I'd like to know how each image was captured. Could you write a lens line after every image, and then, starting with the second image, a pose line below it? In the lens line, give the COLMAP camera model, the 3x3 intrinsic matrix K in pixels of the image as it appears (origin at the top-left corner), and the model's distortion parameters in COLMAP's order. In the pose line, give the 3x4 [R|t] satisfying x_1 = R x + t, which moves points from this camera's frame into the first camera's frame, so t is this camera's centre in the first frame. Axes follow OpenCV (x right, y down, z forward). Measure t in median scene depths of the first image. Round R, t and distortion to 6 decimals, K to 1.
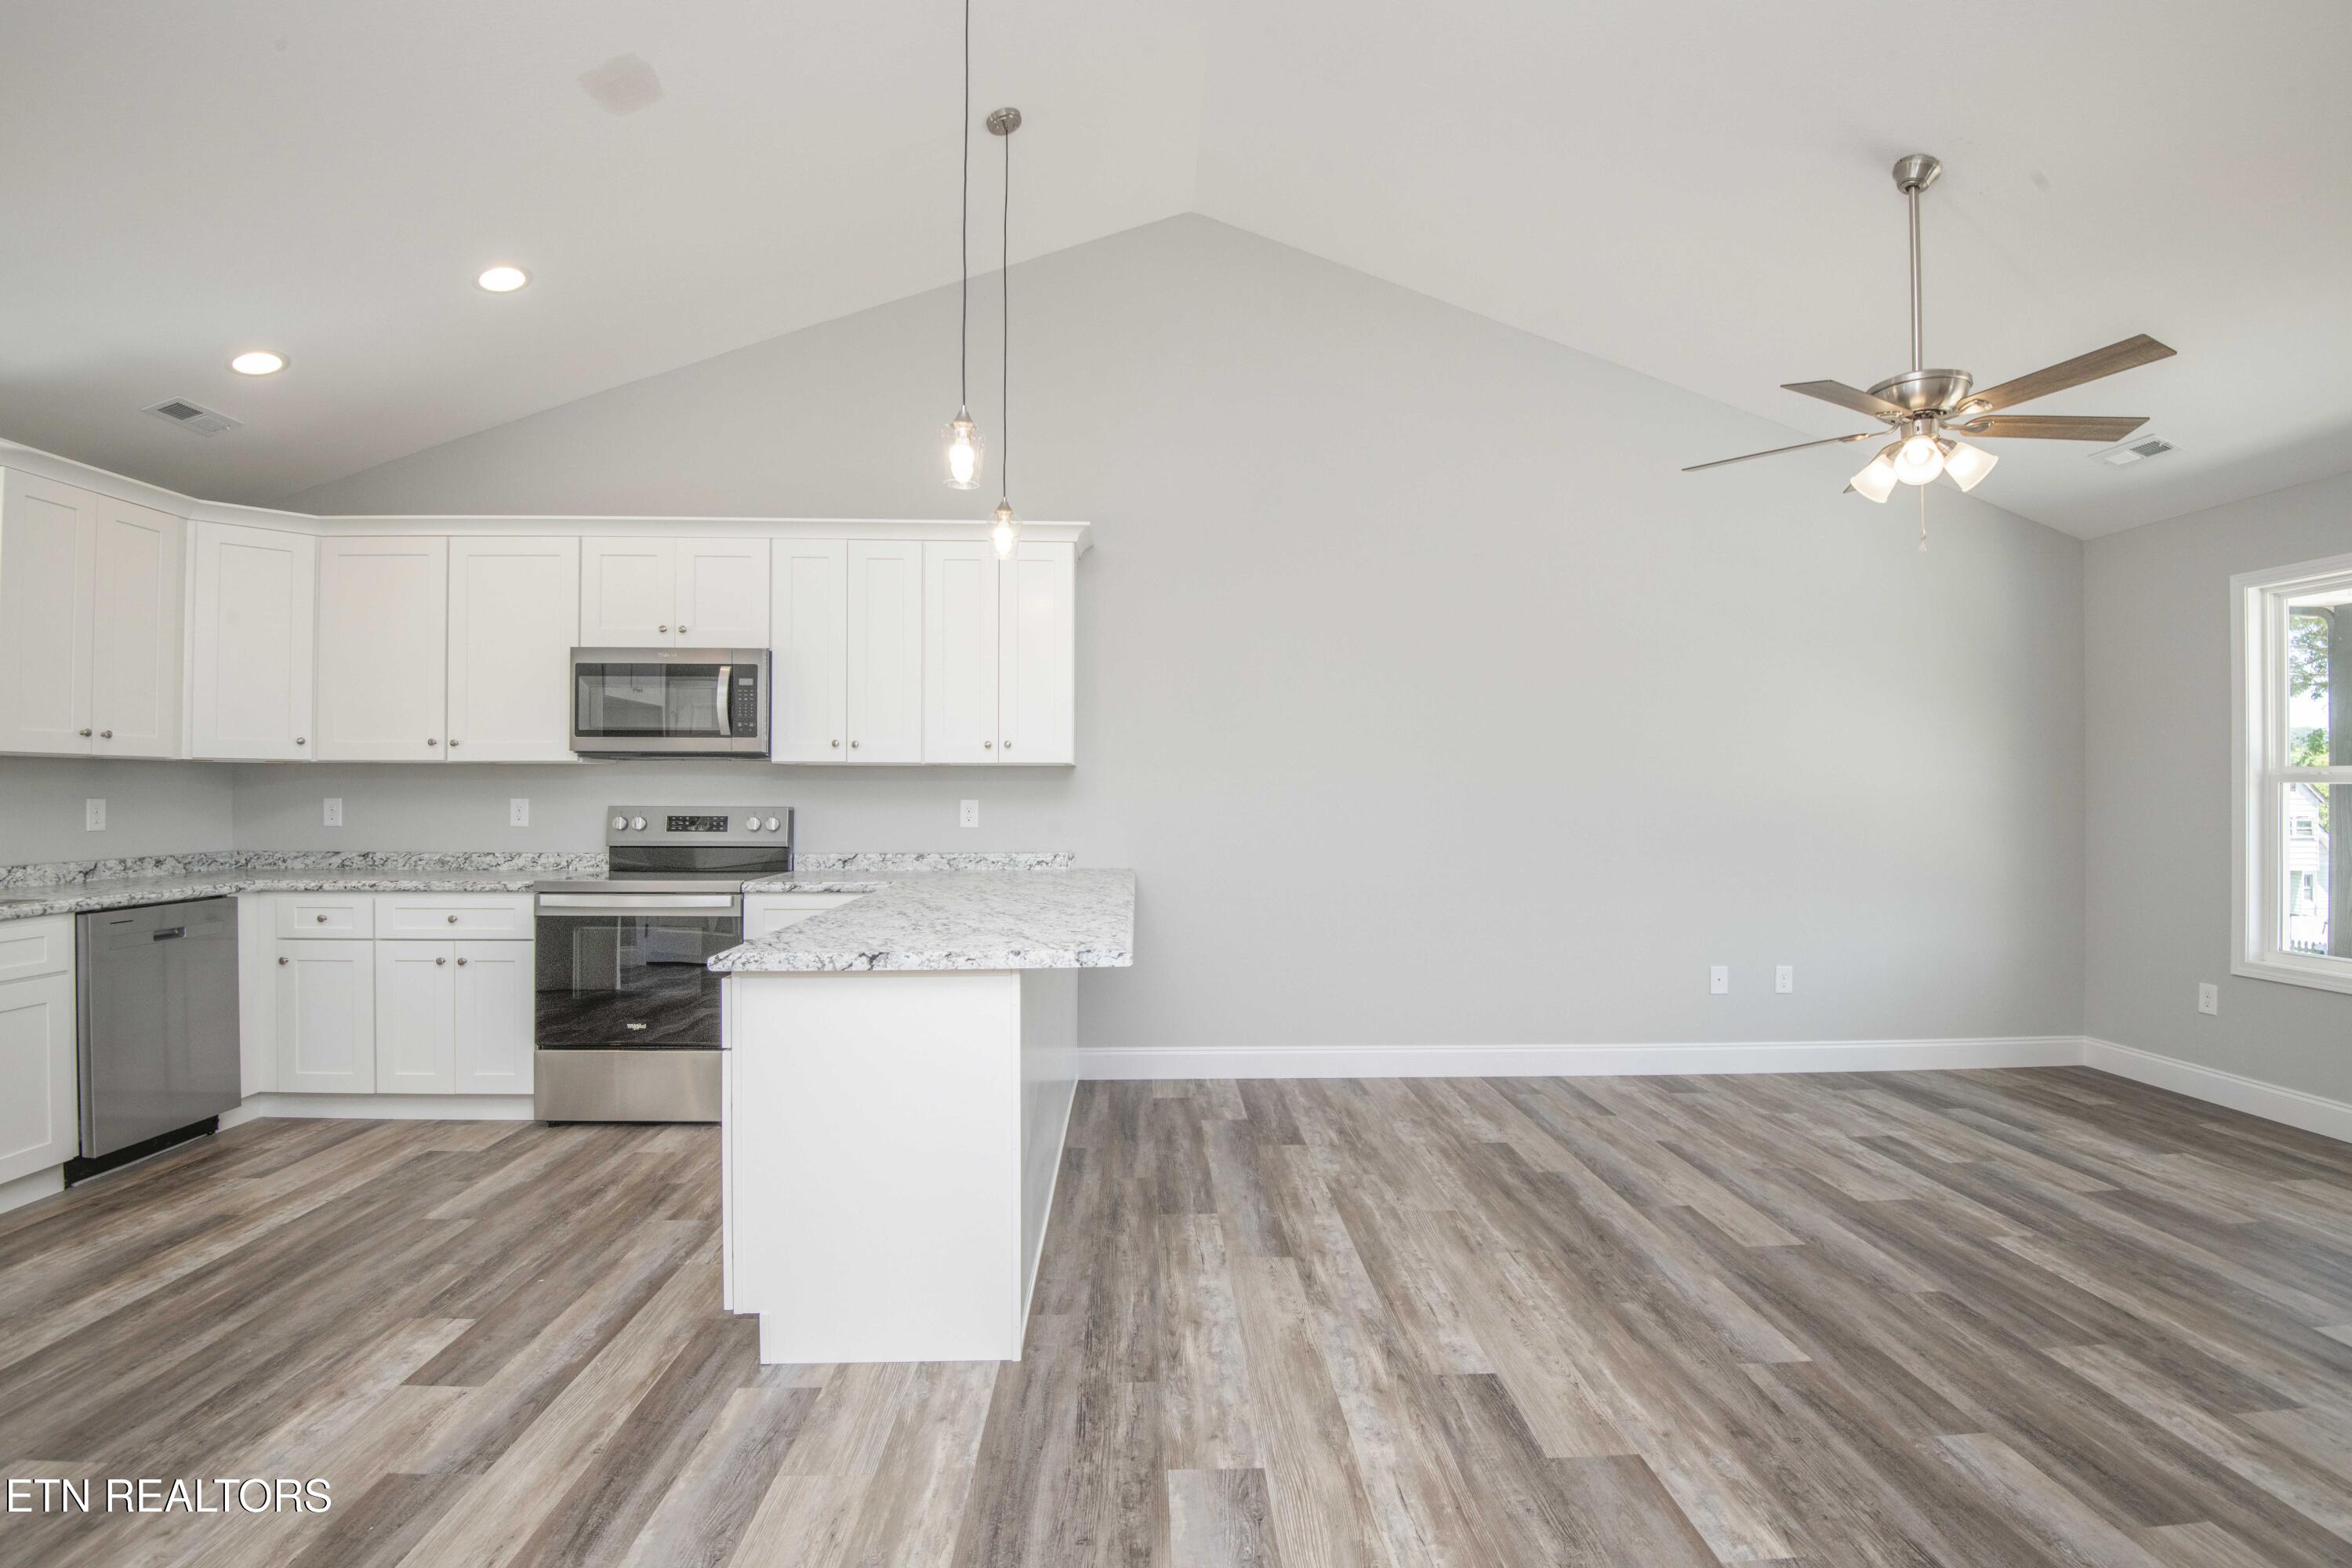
lens RADIAL K [[1094.3, 0, 1187.8], [0, 1094.3, 778.8], [0, 0, 1]] dist [-0.033537, -0.005936]
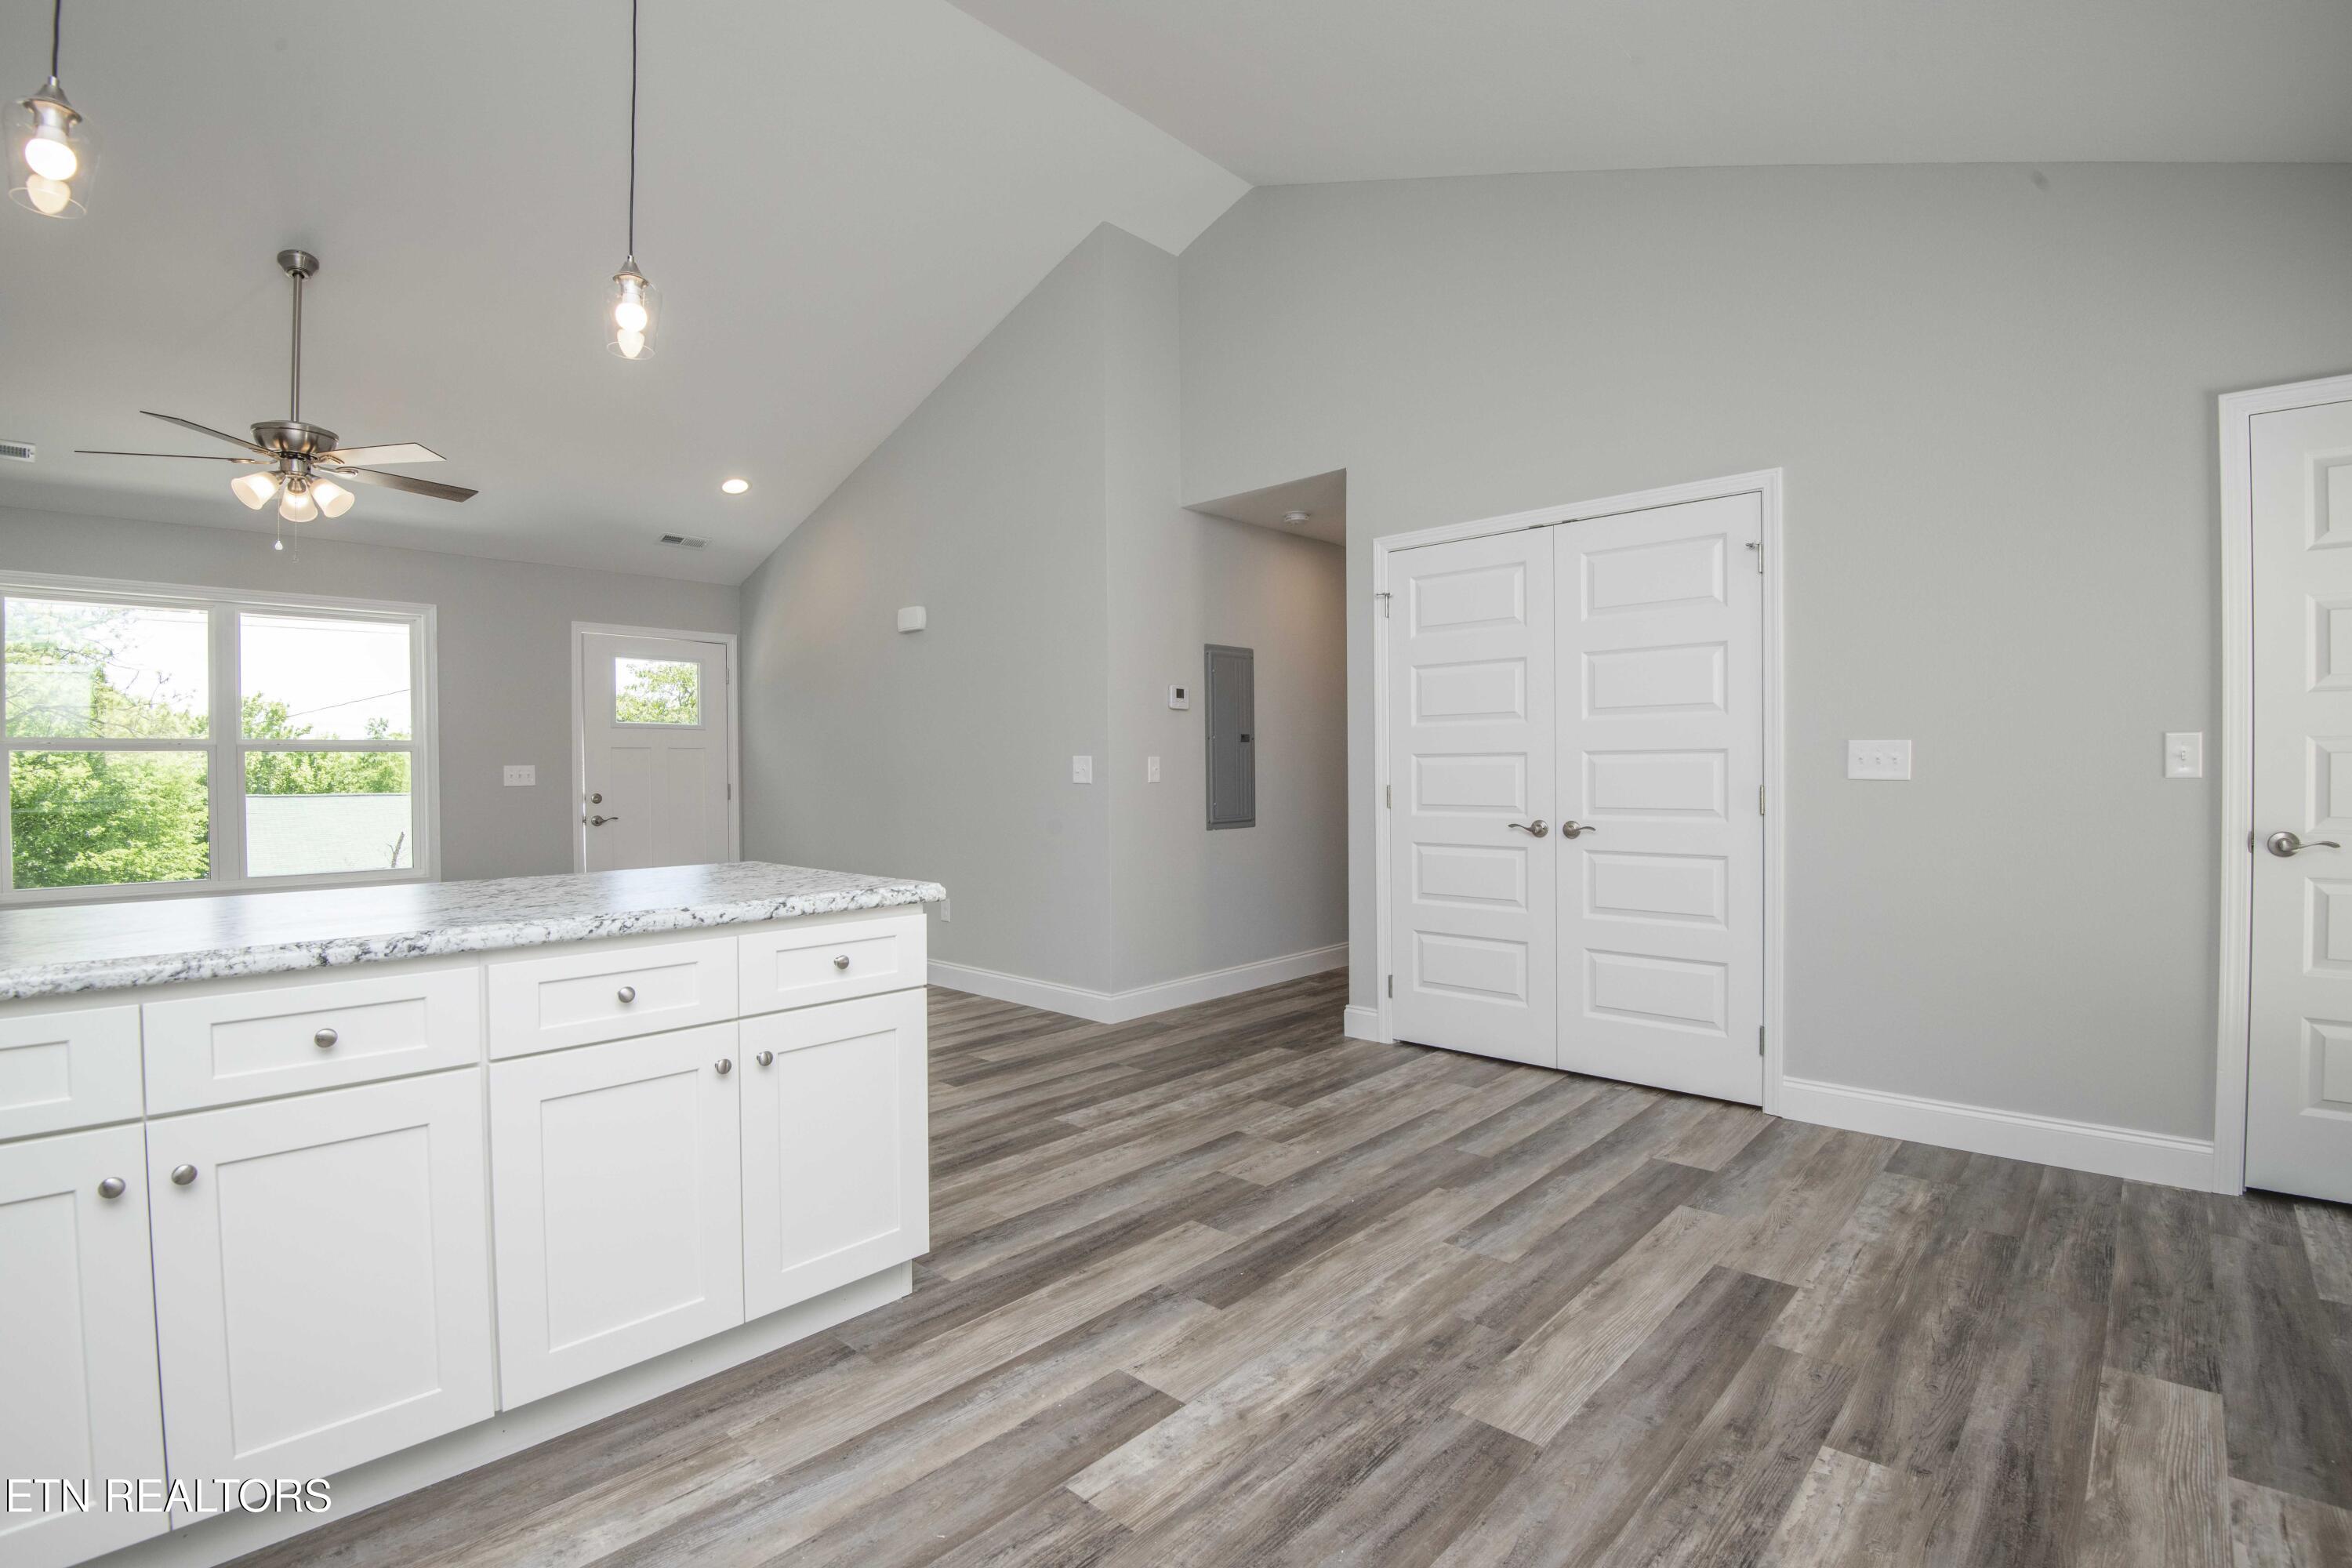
lens RADIAL K [[1085.0, 0, 1188.1], [0, 1085.0, 783.9], [0, 0, 1]] dist [-0.012414, -0.021295]
pose [[-0.705610, -0.004584, 0.708585, -0.875336], [0.001554, 0.999967, 0.008017, 0.040831], [-0.708598, 0.006758, -0.705580, 1.034085]]
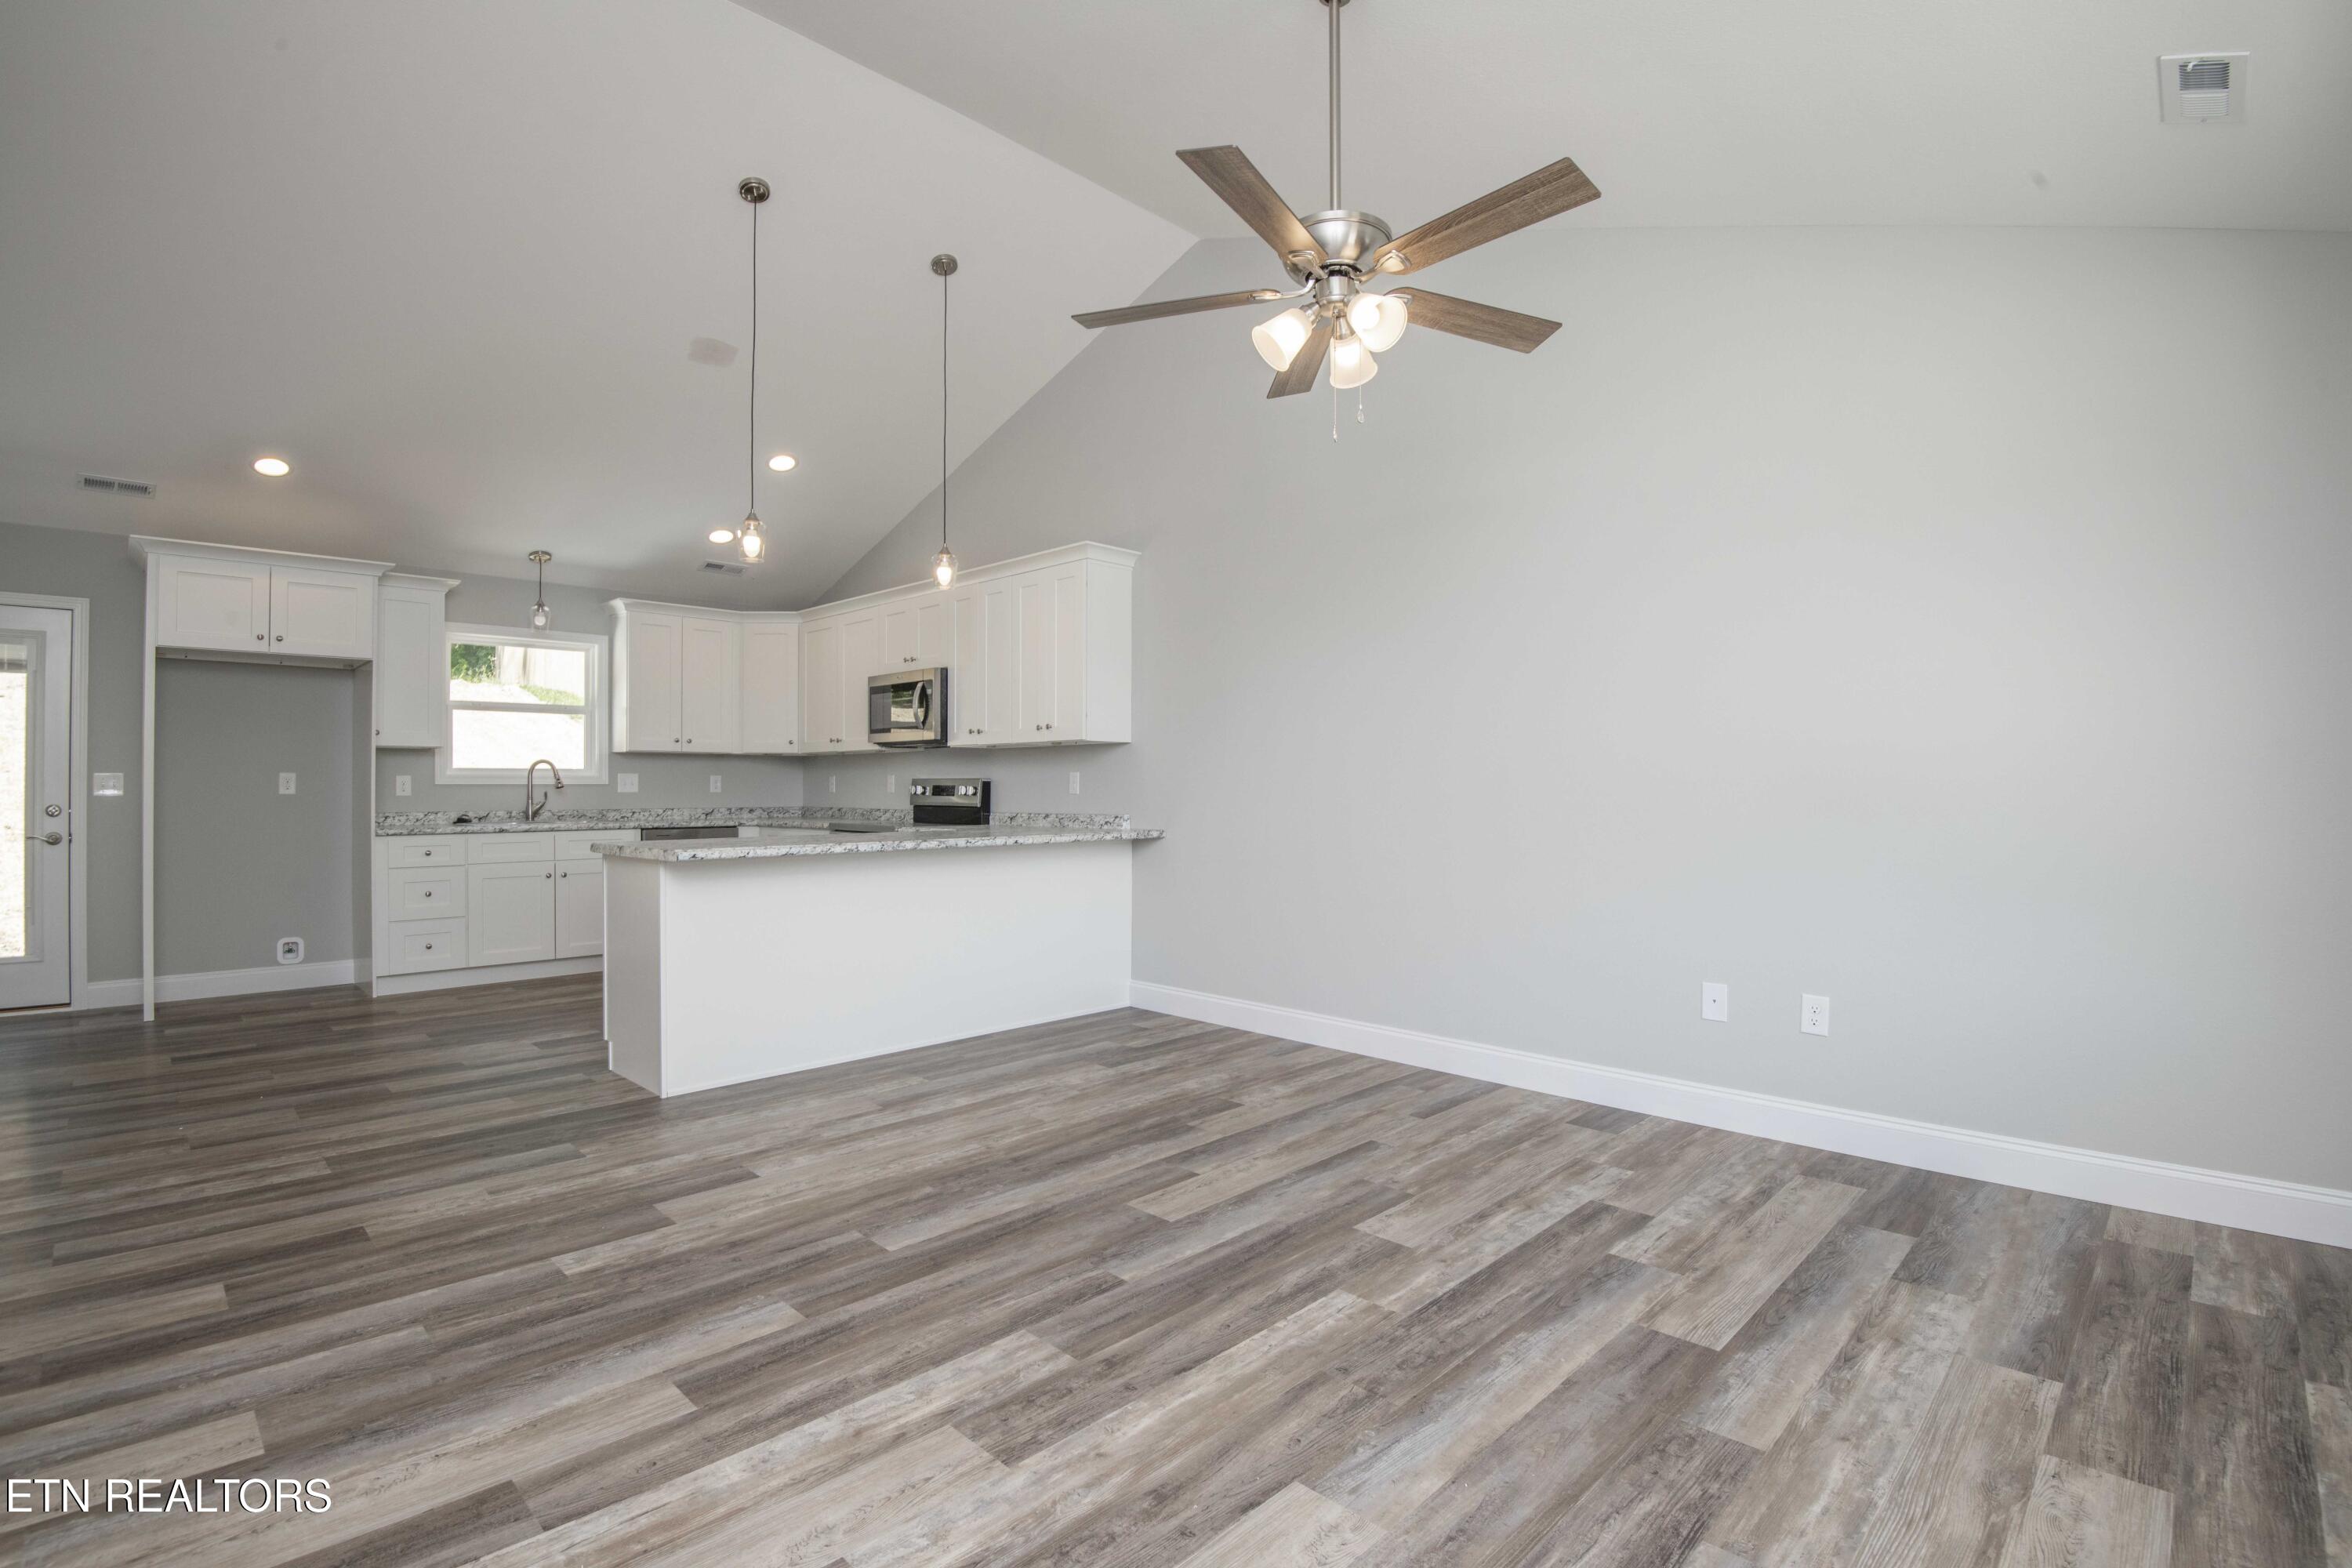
lens RADIAL K [[1085.0, 0, 1188.1], [0, 1085.0, 783.9], [0, 0, 1]] dist [-0.012414, -0.021295]
pose [[0.684741, -0.005020, -0.728769, 1.093041], [0.008671, 0.999962, 0.001260, 0.043995], [0.728735, -0.007182, 0.684758, 0.316480]]
